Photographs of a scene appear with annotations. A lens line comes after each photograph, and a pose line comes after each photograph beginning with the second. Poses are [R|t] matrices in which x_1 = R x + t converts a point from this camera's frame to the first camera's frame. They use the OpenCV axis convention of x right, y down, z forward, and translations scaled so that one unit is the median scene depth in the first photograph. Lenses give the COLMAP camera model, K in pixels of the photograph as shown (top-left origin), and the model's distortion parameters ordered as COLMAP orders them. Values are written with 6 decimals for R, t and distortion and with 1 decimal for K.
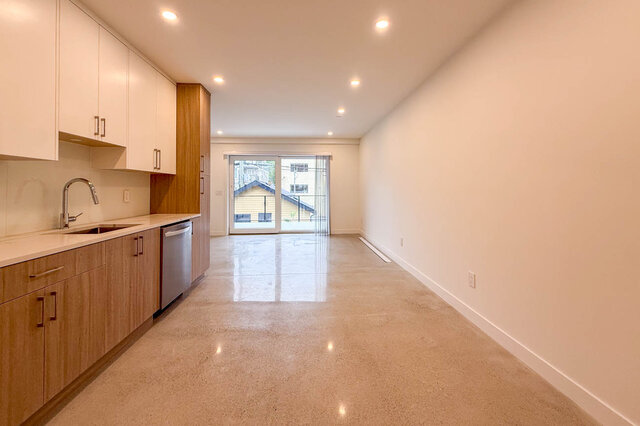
lens RADIAL K [[255.8, 0, 317.9], [0, 255.8, 186.9], [0, 0, 1]] dist [0.000730, 0.000168]
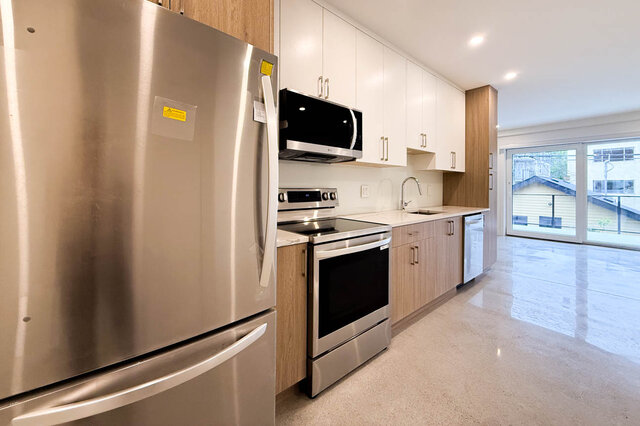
lens RADIAL K [[255.8, 0, 317.9], [0, 255.8, 186.9], [0, 0, 1]] dist [0.000730, 0.000168]
pose [[0.603615, 0.003630, -0.797268, -0.025184], [0.003481, 0.999968, 0.007189, 0.003598], [0.797269, -0.007115, 0.603583, -0.114700]]
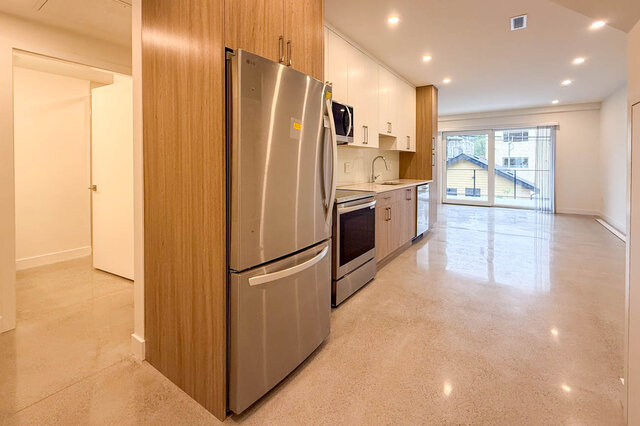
lens RADIAL K [[284.7, 0, 348.8], [0, 284.7, 166.1], [0, 0, 1]] dist [0.002649, 0.000301]
pose [[0.824821, 0.007667, -0.565342, 0.018755], [0.003767, 0.999811, 0.019054, -0.000431], [0.565381, -0.017846, 0.824637, -0.291054]]
